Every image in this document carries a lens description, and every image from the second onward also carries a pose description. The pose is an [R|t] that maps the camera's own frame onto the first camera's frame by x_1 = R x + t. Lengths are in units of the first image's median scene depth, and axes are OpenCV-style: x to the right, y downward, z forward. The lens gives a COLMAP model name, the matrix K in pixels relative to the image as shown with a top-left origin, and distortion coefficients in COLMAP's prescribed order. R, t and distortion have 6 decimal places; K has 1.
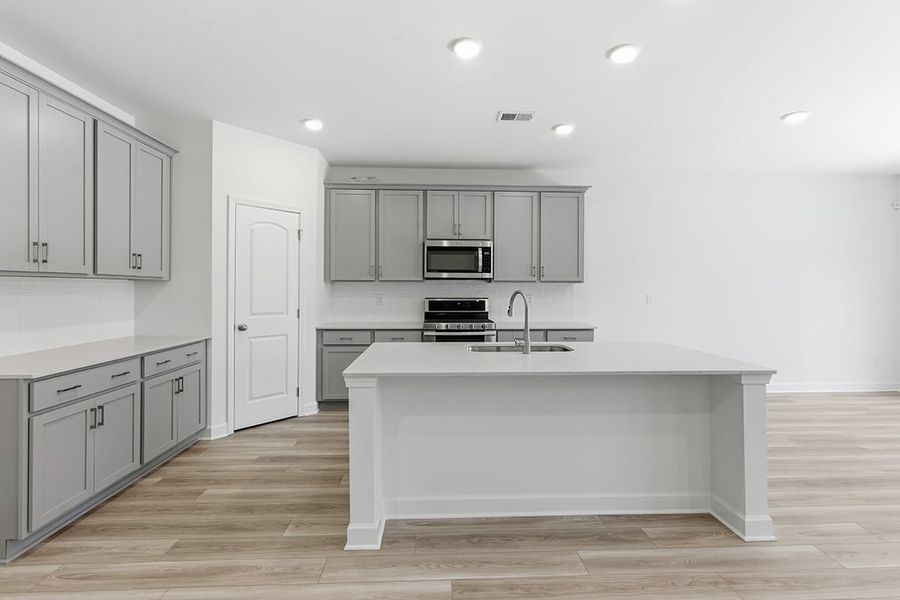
lens RADIAL K [[413.3, 0, 452.7], [0, 413.3, 285.1], [0, 0, 1]] dist [-0.001704, 0.000045]
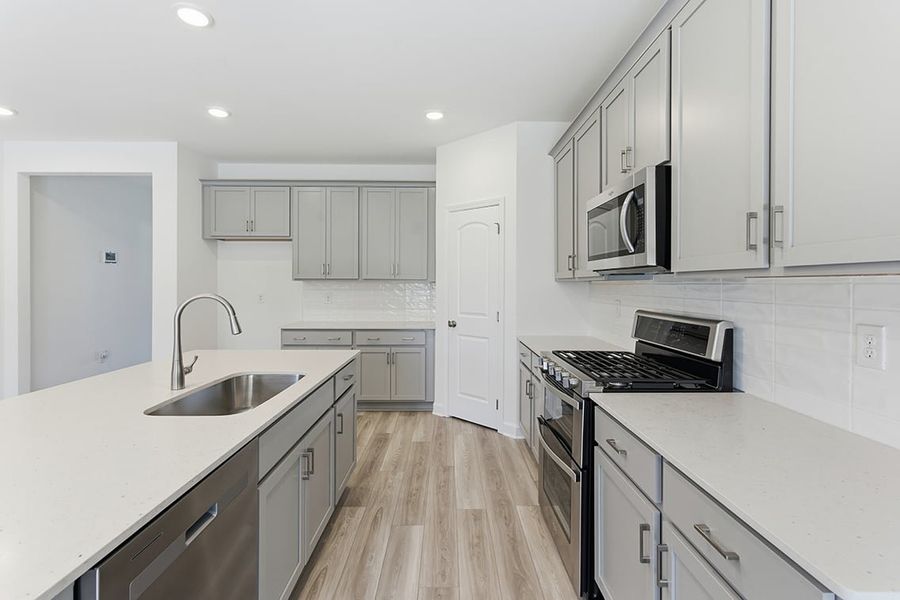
lens RADIAL K [[413.3, 0, 452.7], [0, 413.3, 285.1], [0, 0, 1]] dist [-0.001704, 0.000045]
pose [[-0.028417, -0.001802, -0.999595, 0.573607], [-0.002179, 0.999996, -0.001741, 0.001796], [0.999594, 0.002129, -0.028420, 1.014189]]
